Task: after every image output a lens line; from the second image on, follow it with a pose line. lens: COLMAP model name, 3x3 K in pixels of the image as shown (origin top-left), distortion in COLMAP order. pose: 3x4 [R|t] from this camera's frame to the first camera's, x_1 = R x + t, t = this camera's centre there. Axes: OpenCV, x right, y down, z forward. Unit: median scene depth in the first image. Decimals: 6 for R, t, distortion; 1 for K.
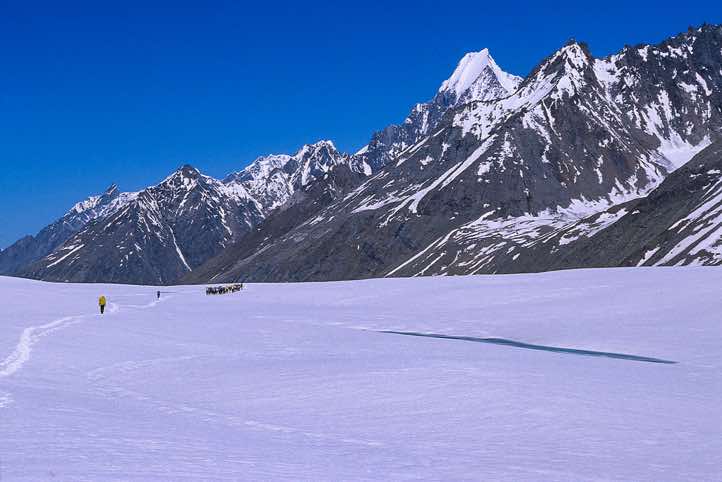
lens RADIAL K [[1753.8, 0, 361.1], [0, 1753.8, 240.7], [0, 0, 1]] dist [-0.147224, 0.000000]
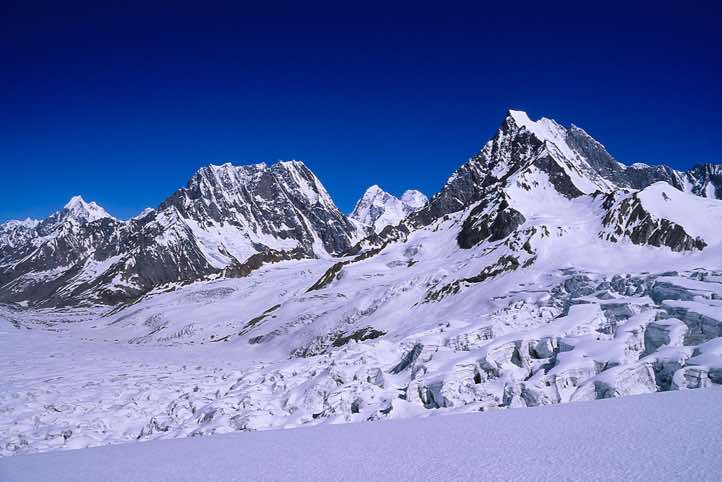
lens RADIAL K [[542.3, 0, 368.1], [0, 542.3, 234.0], [0, 0, 1]] dist [-0.154993, 0.065265]
pose [[0.853597, 0.029169, 0.520117, 0.100829], [-0.016013, 0.999428, -0.029770, -0.066191], [-0.520689, 0.017083, 0.853576, -0.302268]]
